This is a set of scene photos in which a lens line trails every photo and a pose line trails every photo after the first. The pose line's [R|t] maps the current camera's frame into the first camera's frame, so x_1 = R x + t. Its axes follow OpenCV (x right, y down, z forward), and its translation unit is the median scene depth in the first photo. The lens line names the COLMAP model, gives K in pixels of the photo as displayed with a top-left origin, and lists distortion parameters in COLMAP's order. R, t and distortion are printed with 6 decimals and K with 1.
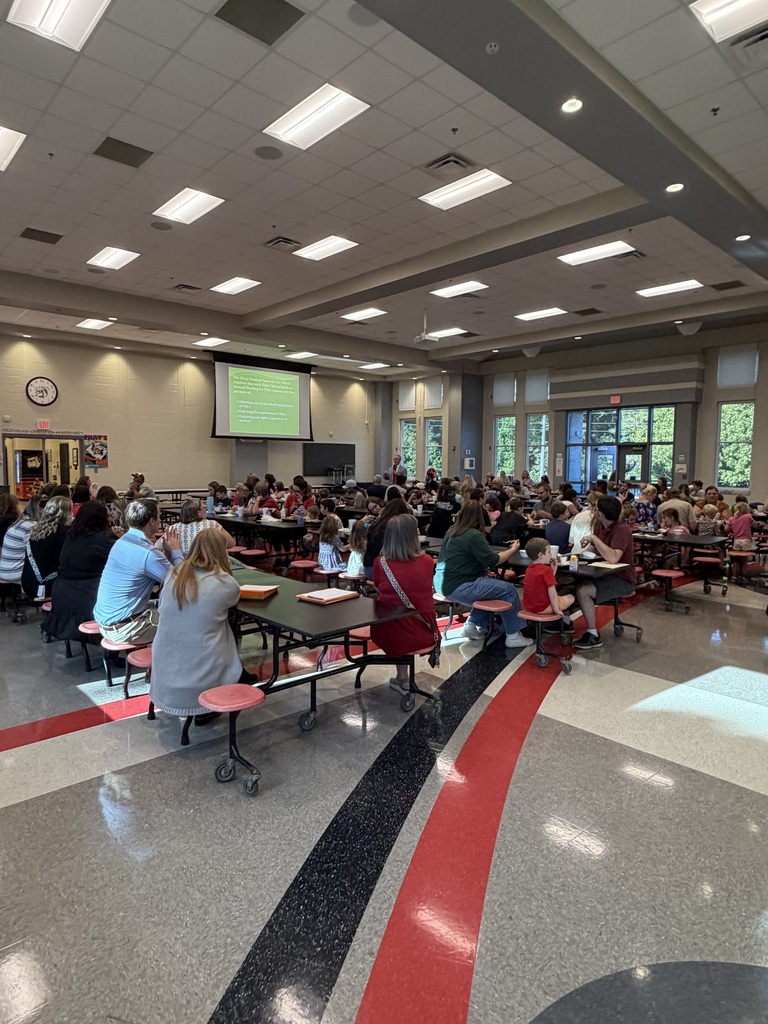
lens RADIAL K [[621.1, 0, 382.0], [0, 621.1, 517.3], [0, 0, 1]] dist [0.012533, 0.005908]
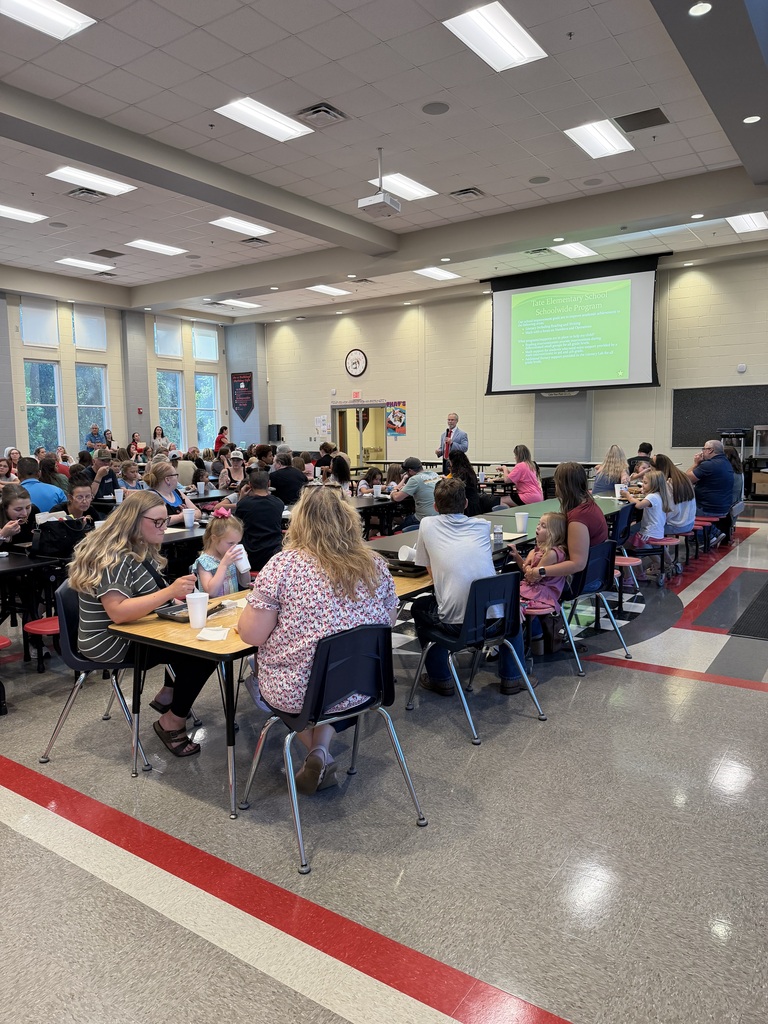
lens RADIAL K [[729.4, 0, 372.9], [0, 729.4, 512.4], [0, 0, 1]] dist [0.037785, -0.026264]
pose [[0.215987, 0.104178, -0.970823, 0.527155], [-0.058977, 0.993868, 0.093530, -0.056372], [0.974613, 0.037055, 0.220807, 0.622125]]
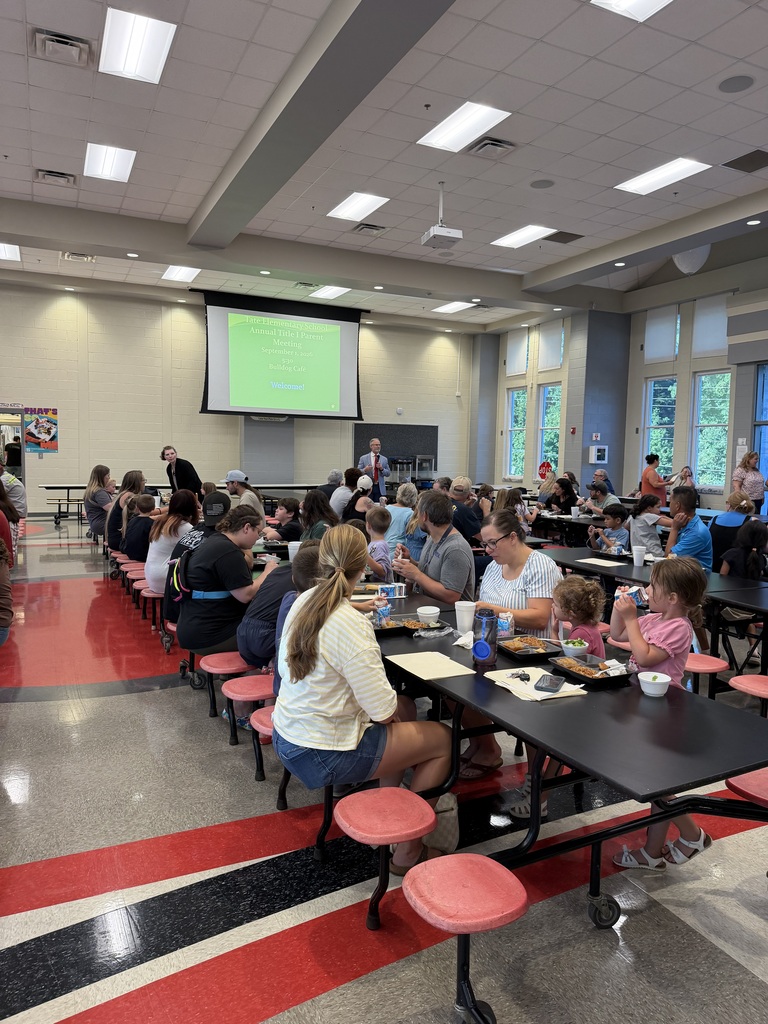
lens RADIAL K [[729.4, 0, 393.3], [0, 729.4, 498.7], [0, 0, 1]] dist [0.037785, -0.026264]
pose [[0.953803, 0.033091, -0.298605, 0.174173], [-0.041790, 0.998866, -0.022792, -0.018596], [0.297512, 0.034218, 0.954105, 0.251193]]
